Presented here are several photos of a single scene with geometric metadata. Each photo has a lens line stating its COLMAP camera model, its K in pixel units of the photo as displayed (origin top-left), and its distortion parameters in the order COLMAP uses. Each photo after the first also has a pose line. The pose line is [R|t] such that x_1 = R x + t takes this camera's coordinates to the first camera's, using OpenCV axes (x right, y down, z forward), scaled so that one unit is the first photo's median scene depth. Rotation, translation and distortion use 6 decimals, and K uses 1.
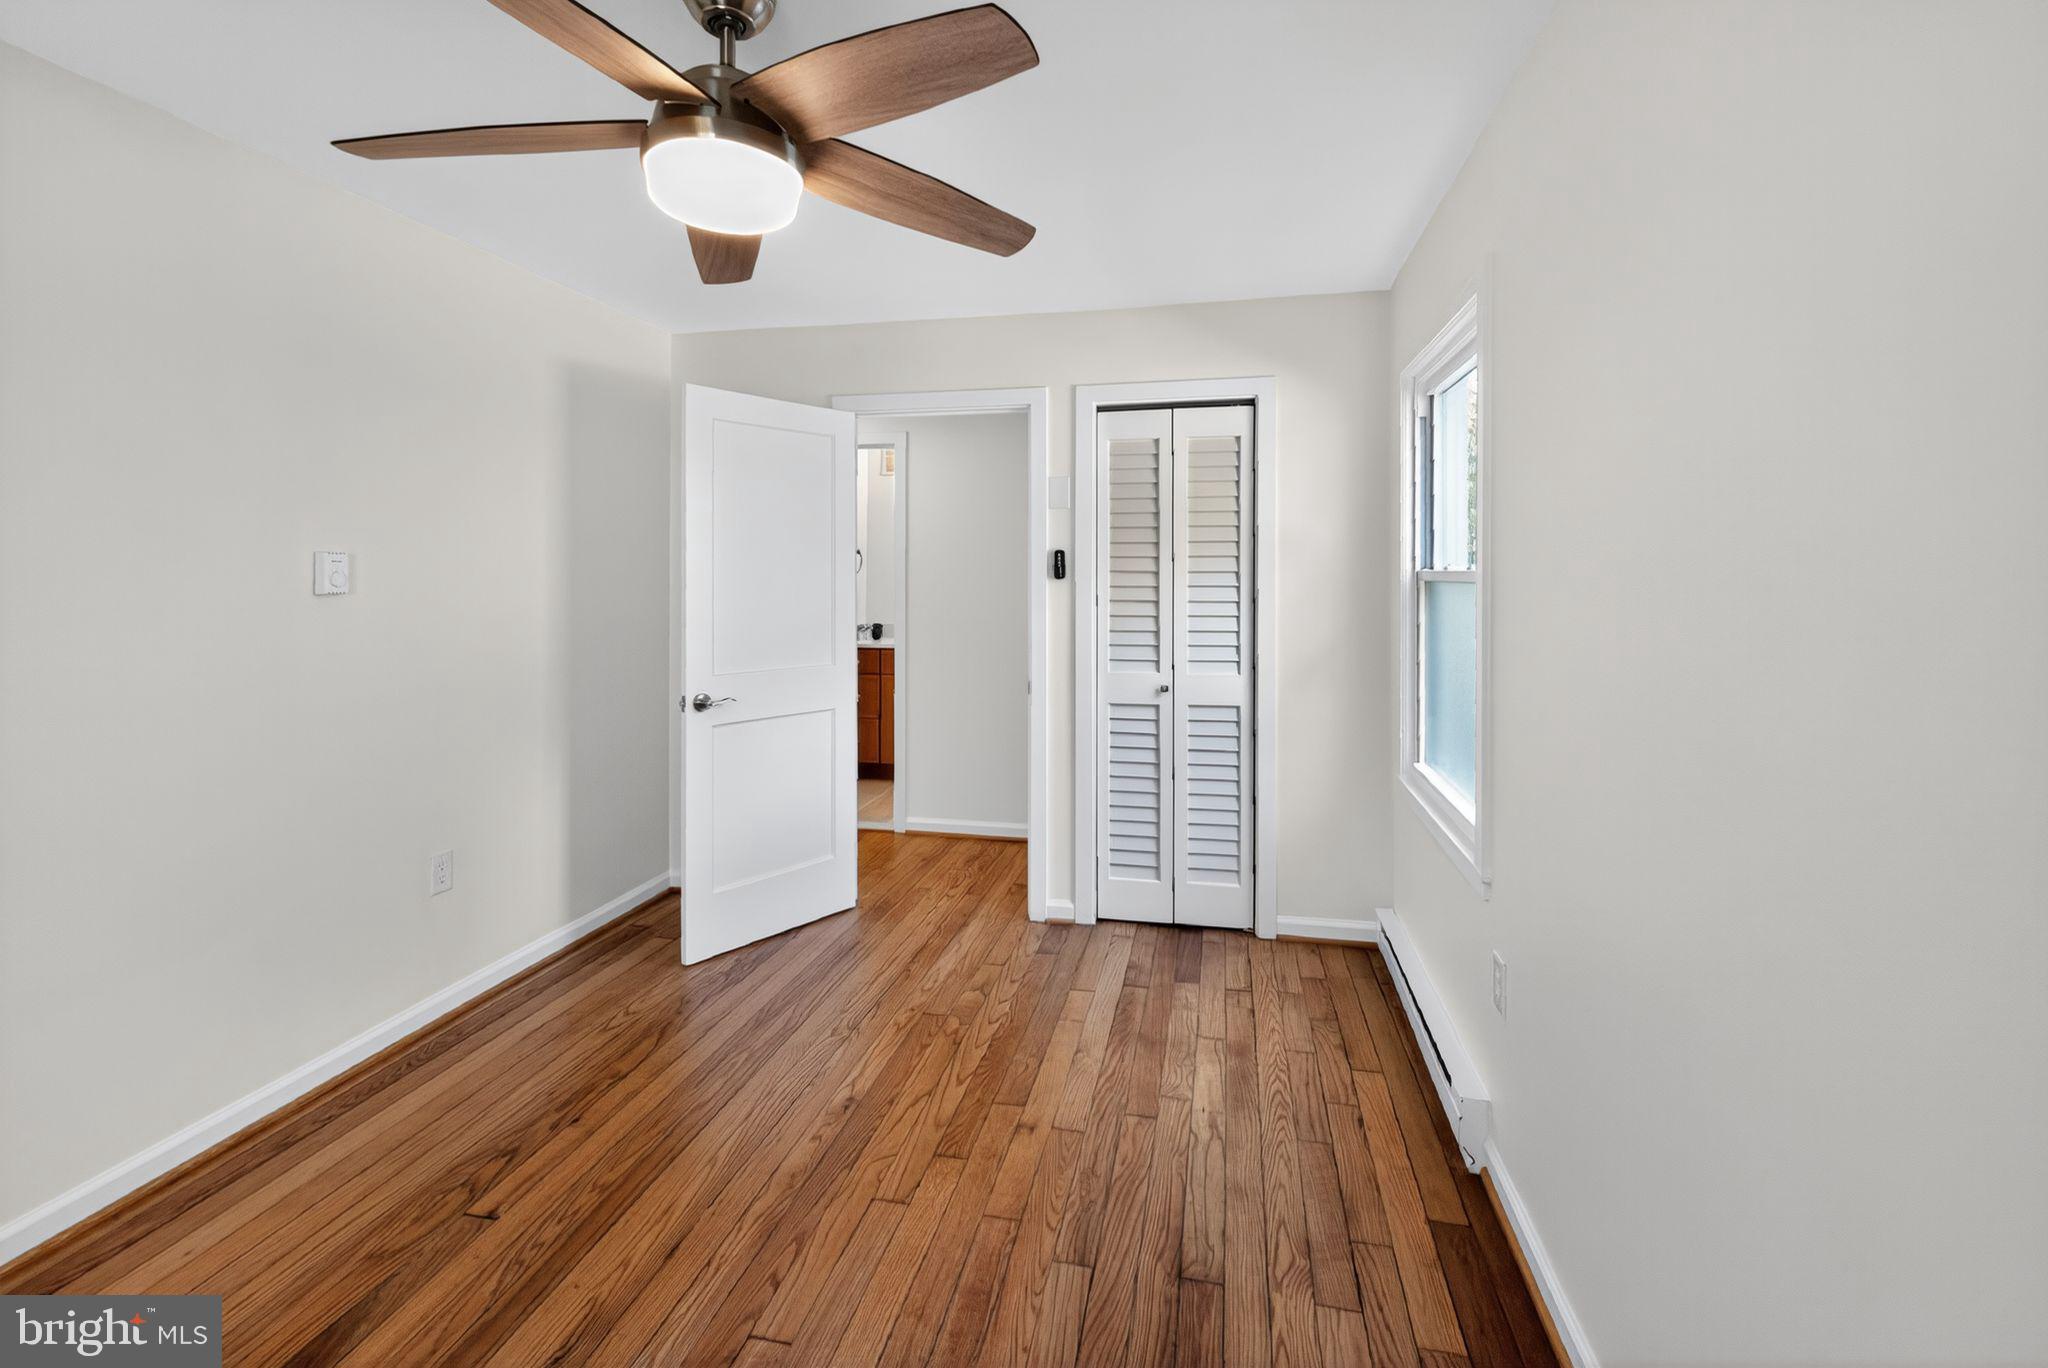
lens RADIAL K [[919.6, 0, 1022.1], [0, 919.6, 618.3], [0, 0, 1]] dist [0.016972, -0.004253]
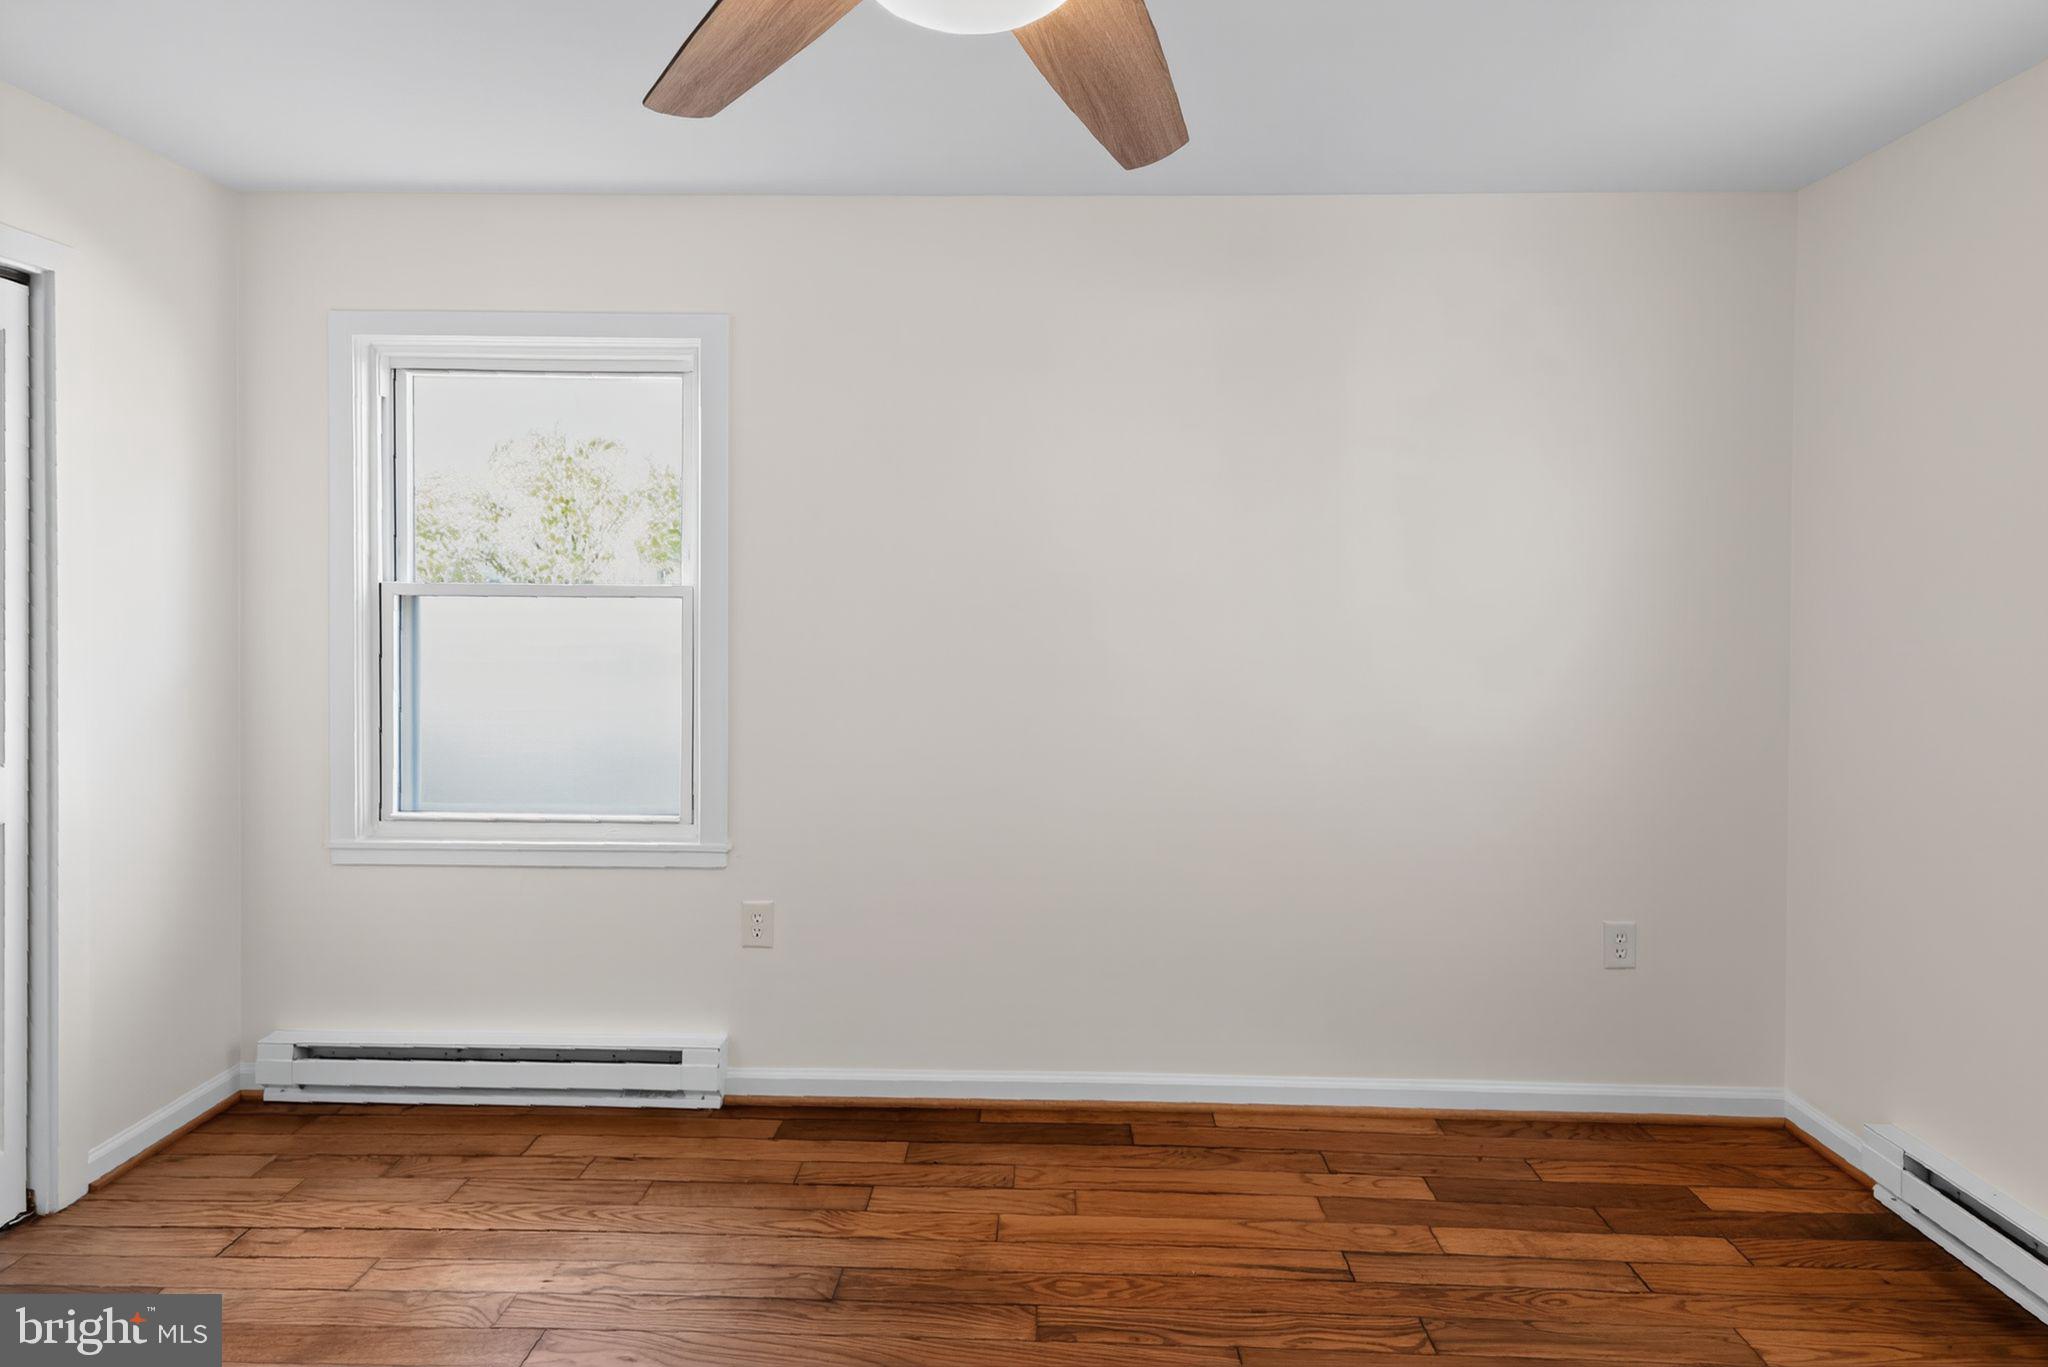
lens RADIAL K [[919.6, 0, 1022.1], [0, 919.6, 617.8], [0, 0, 1]] dist [0.016972, -0.004253]
pose [[-0.205932, -0.018083, 0.978399, -0.674724], [0.039597, 0.998856, 0.026796, -0.026053], [-0.977765, 0.044260, -0.204981, 0.798324]]
